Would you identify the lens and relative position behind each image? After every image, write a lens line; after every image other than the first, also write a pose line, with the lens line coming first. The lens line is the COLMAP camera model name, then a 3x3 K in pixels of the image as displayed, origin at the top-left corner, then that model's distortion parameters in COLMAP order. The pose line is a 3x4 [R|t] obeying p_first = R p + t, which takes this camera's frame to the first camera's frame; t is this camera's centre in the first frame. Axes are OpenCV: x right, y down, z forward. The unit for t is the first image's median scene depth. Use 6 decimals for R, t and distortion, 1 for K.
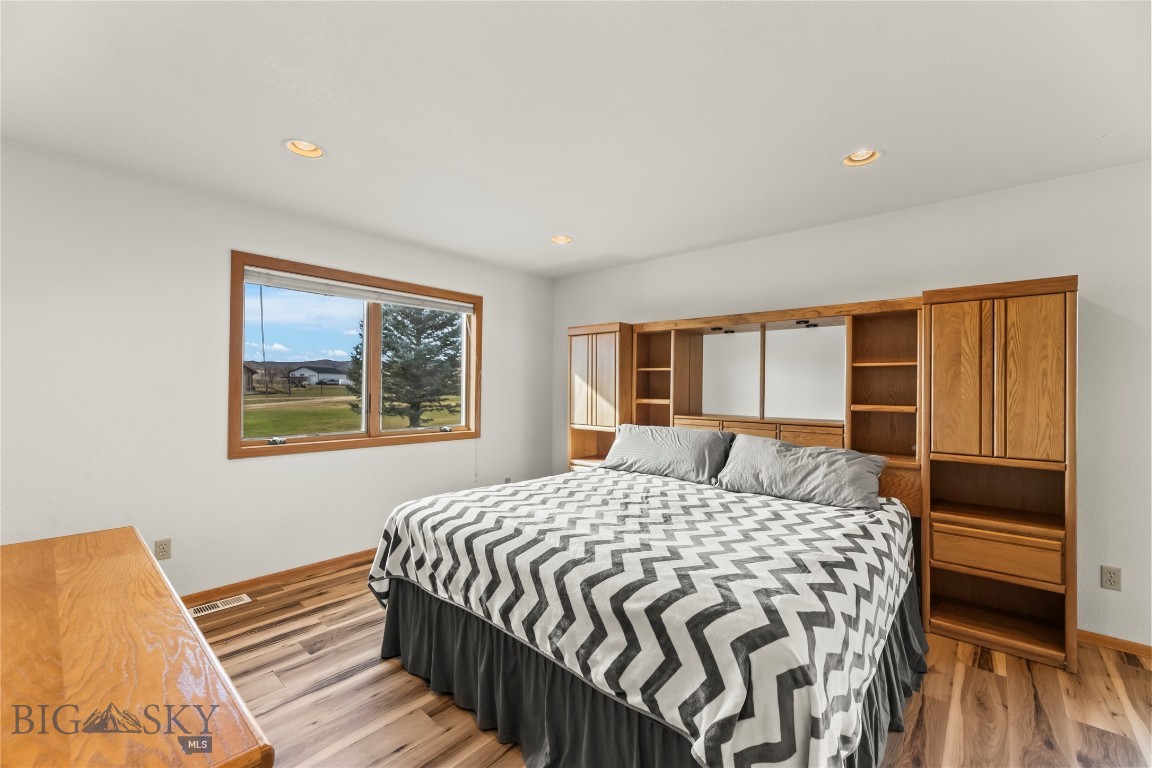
lens RADIAL K [[472.3, 0, 578.7], [0, 472.3, 387.2], [0, 0, 1]] dist [-0.001212, 0.000106]
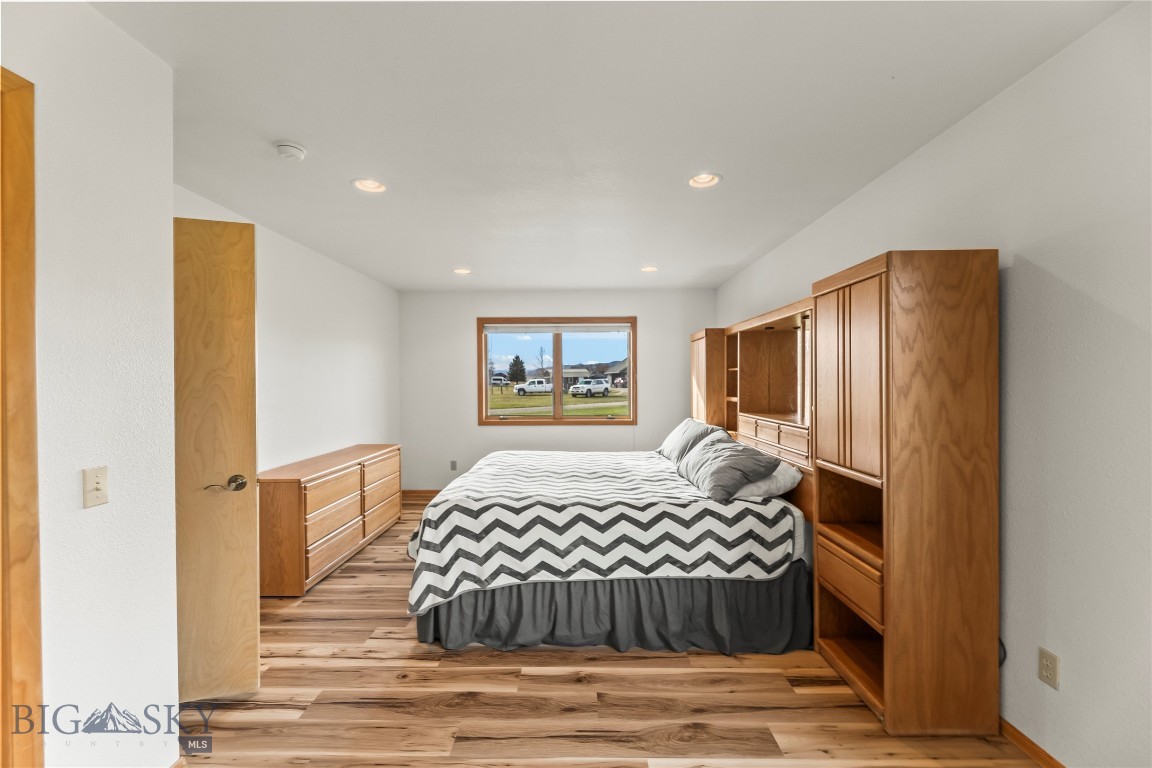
lens RADIAL K [[472.3, 0, 582.0], [0, 472.3, 386.0], [0, 0, 1]] dist [-0.001212, 0.000106]
pose [[0.652995, -0.004098, -0.757351, 0.894488], [0.007970, 0.999967, 0.001461, -0.004542], [0.757320, -0.006991, 0.653006, 0.040259]]
